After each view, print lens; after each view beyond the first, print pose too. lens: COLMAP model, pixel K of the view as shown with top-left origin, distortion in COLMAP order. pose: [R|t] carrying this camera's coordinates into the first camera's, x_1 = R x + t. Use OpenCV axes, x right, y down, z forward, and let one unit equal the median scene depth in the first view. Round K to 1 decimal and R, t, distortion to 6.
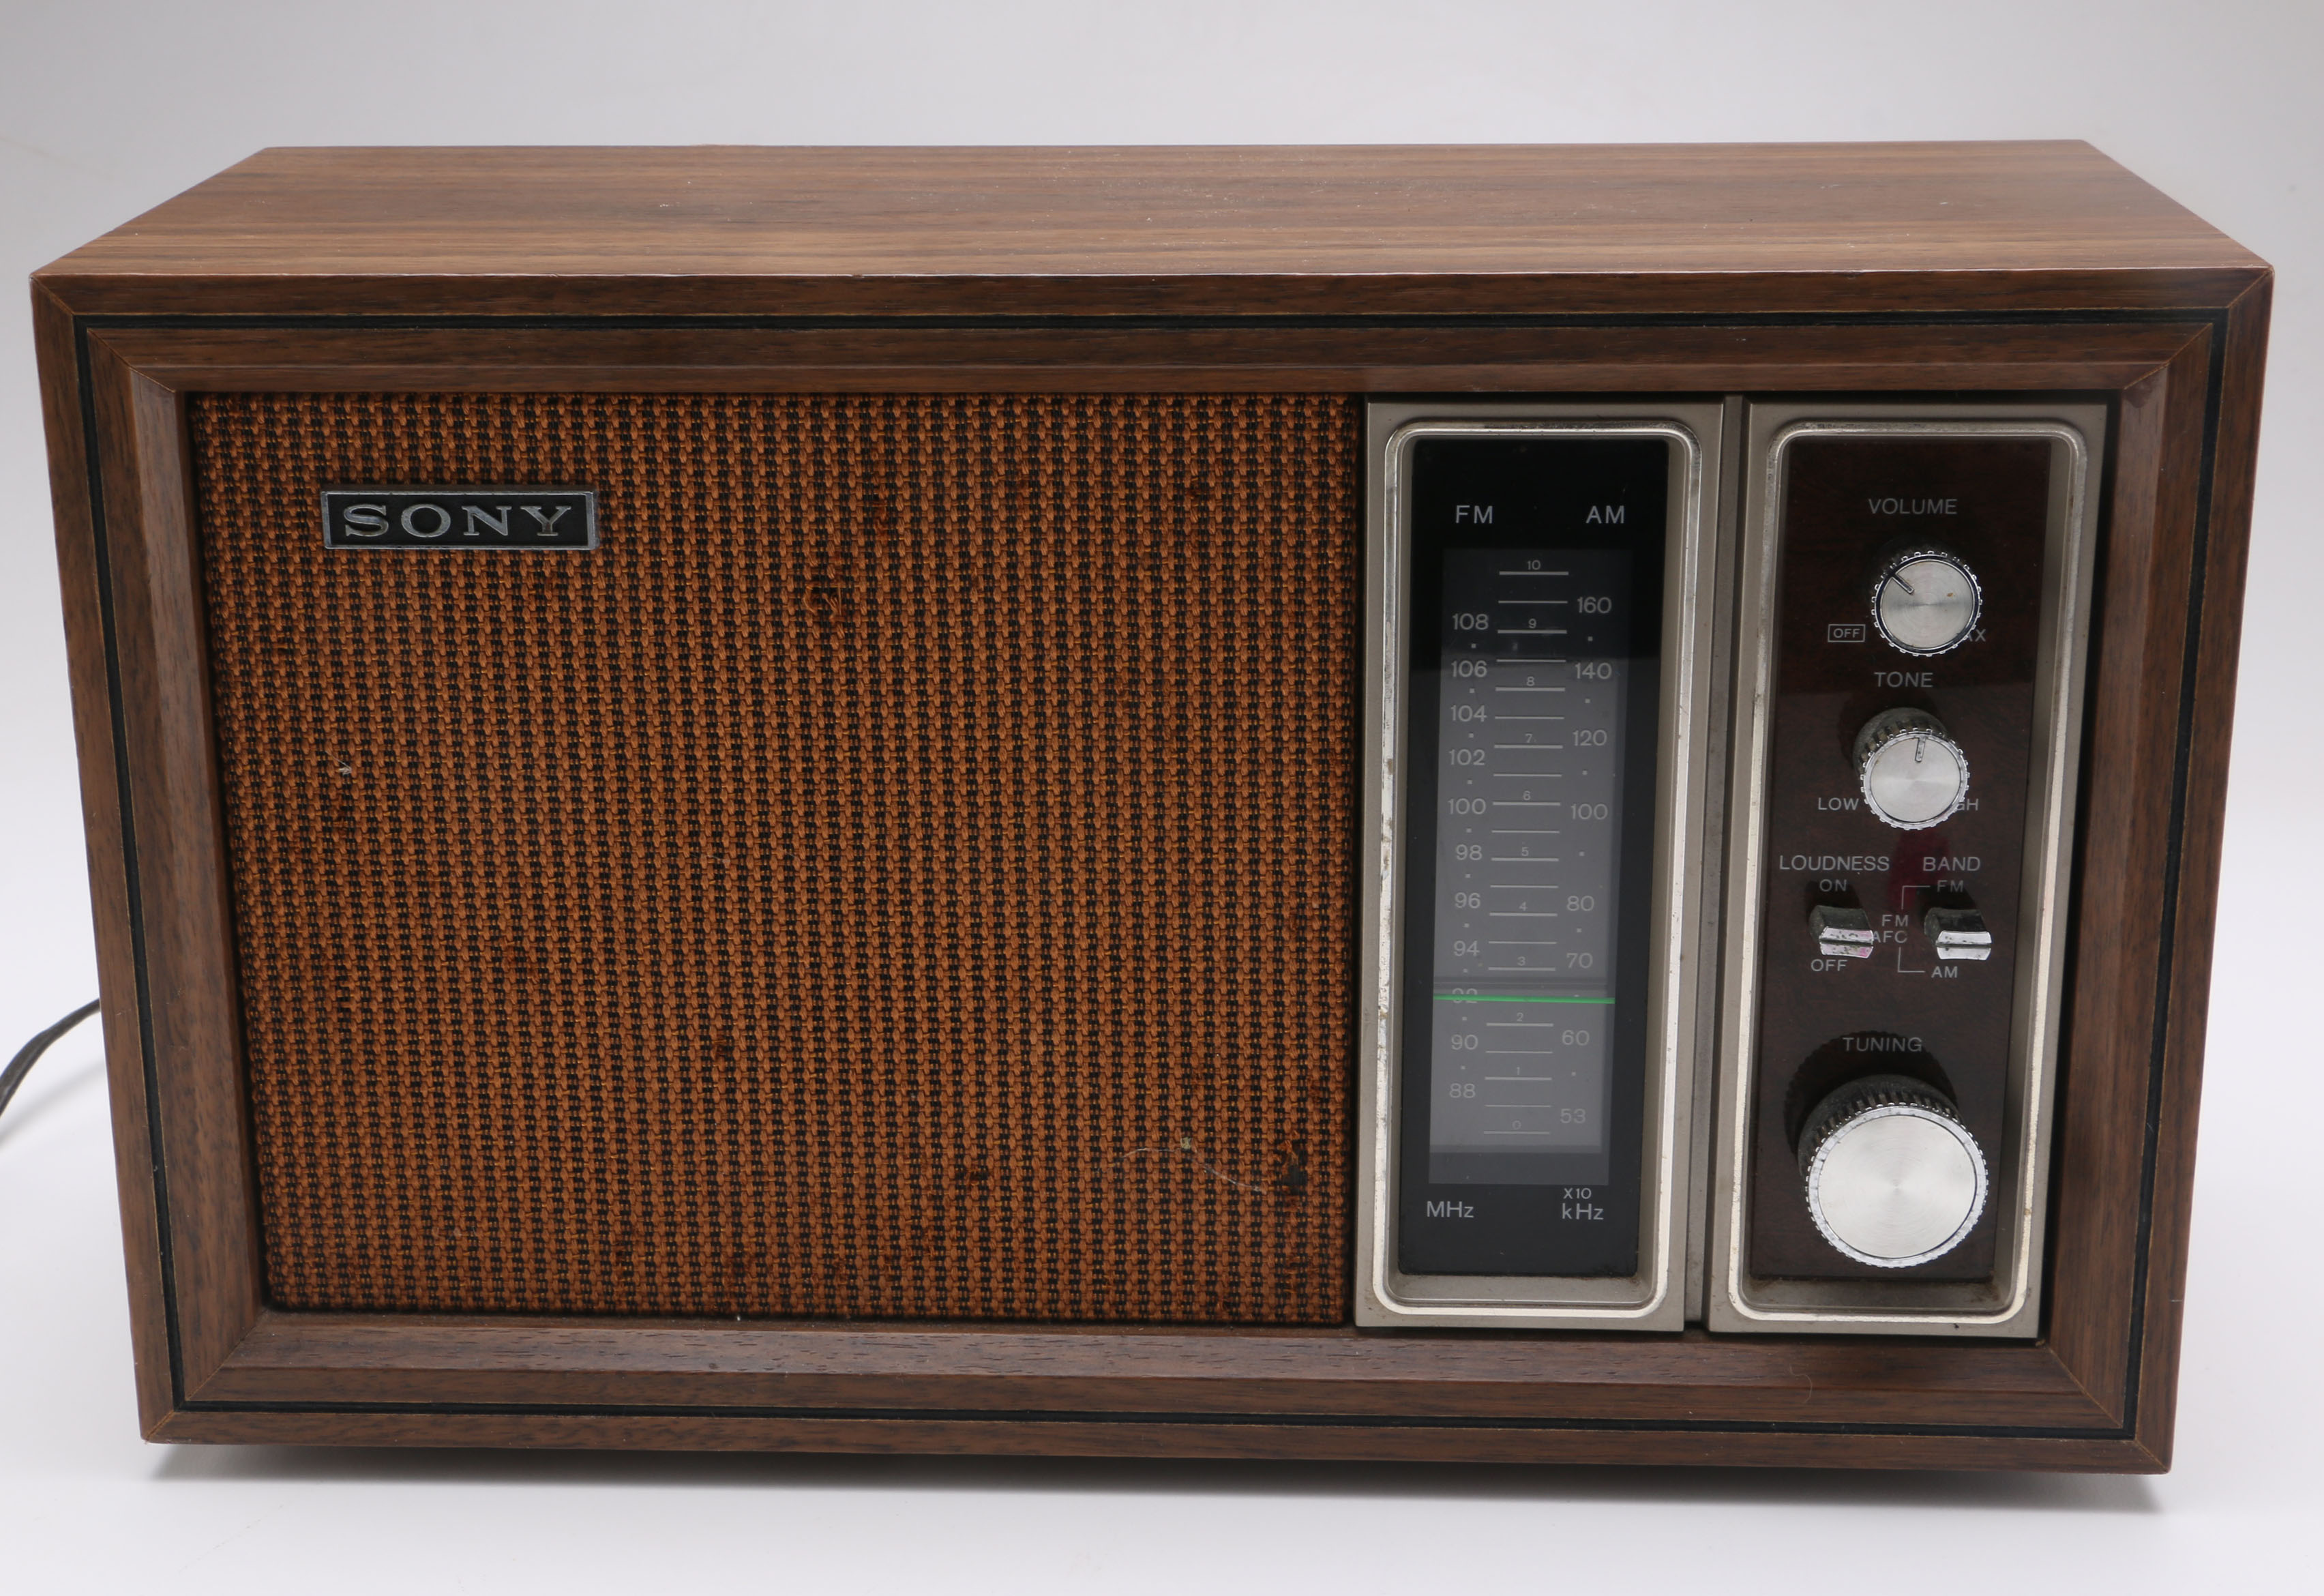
lens RADIAL K [[3375.1, 0, 1162.0], [0, 3375.1, 798.0], [0, 0, 1]] dist [0.045555, 0.116485]
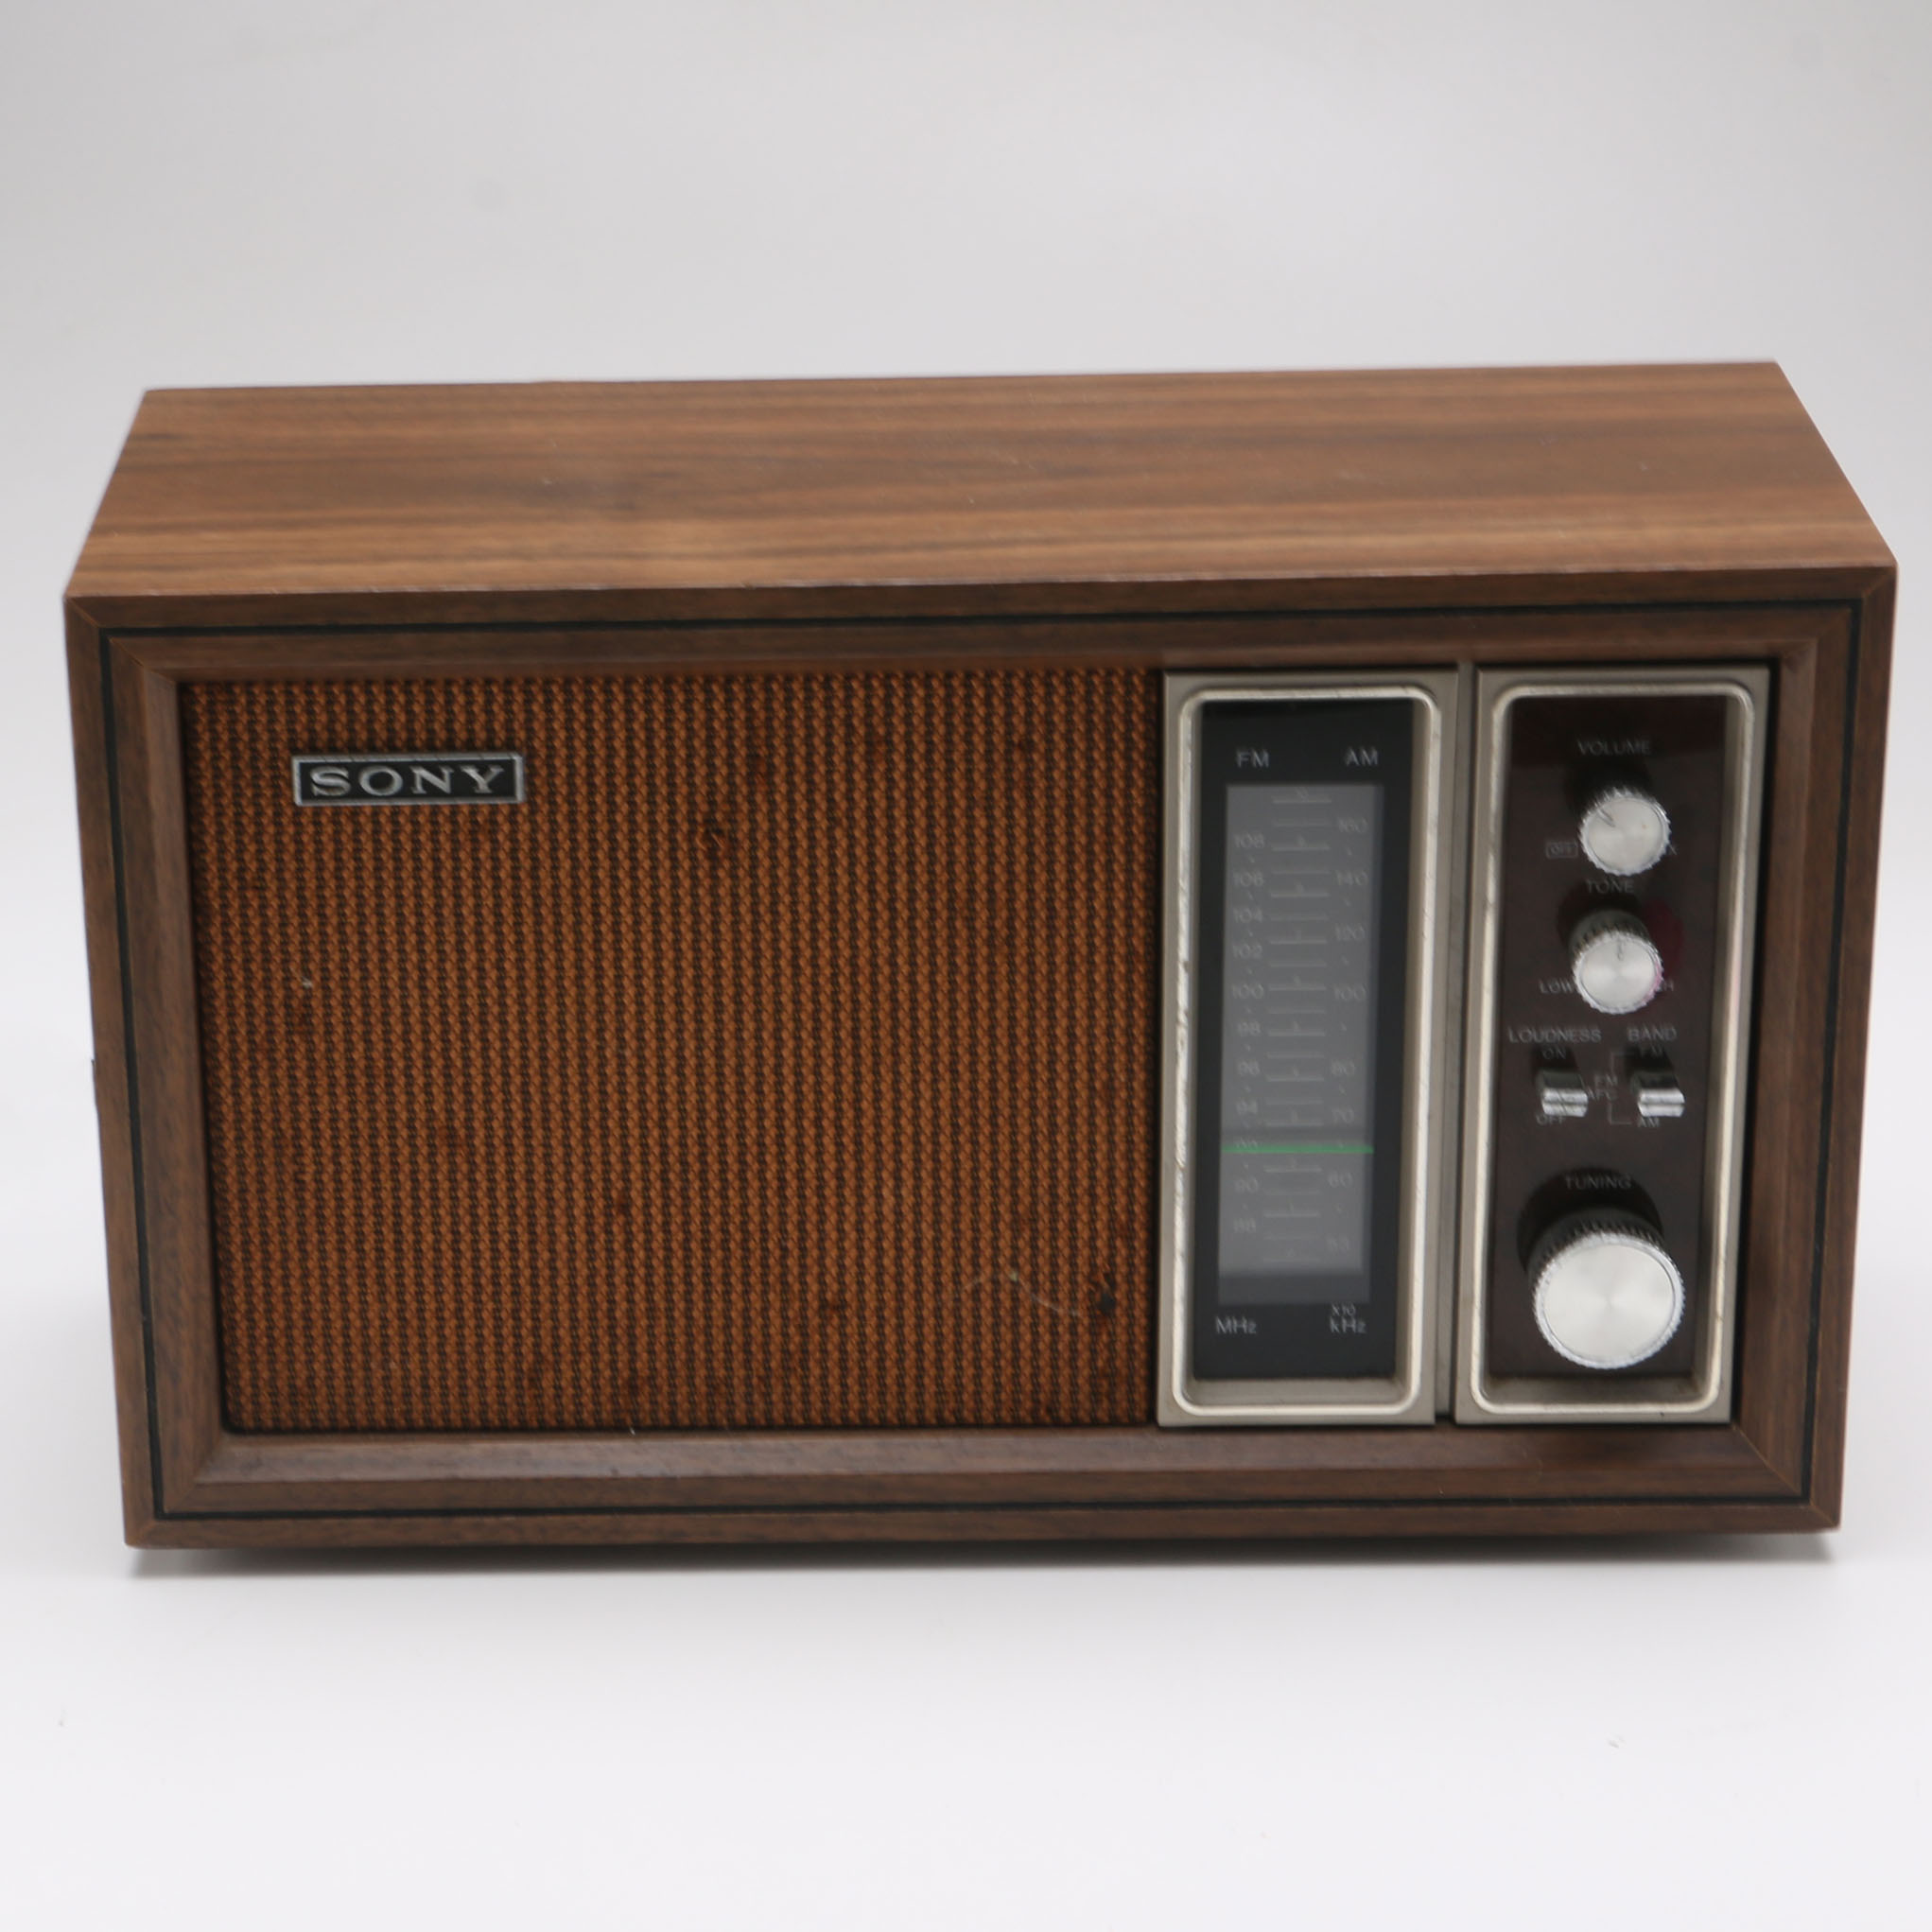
lens RADIAL K [[4703.8, 0, 866.0], [0, 4703.8, 964.9], [0, 0, 1]] dist [0.171125, -0.561745]
pose [[0.999214, -0.022064, 0.032938, -0.098654], [0.019716, 0.997353, 0.069994, -0.125829], [-0.034395, -0.069290, 0.997003, -0.651086]]
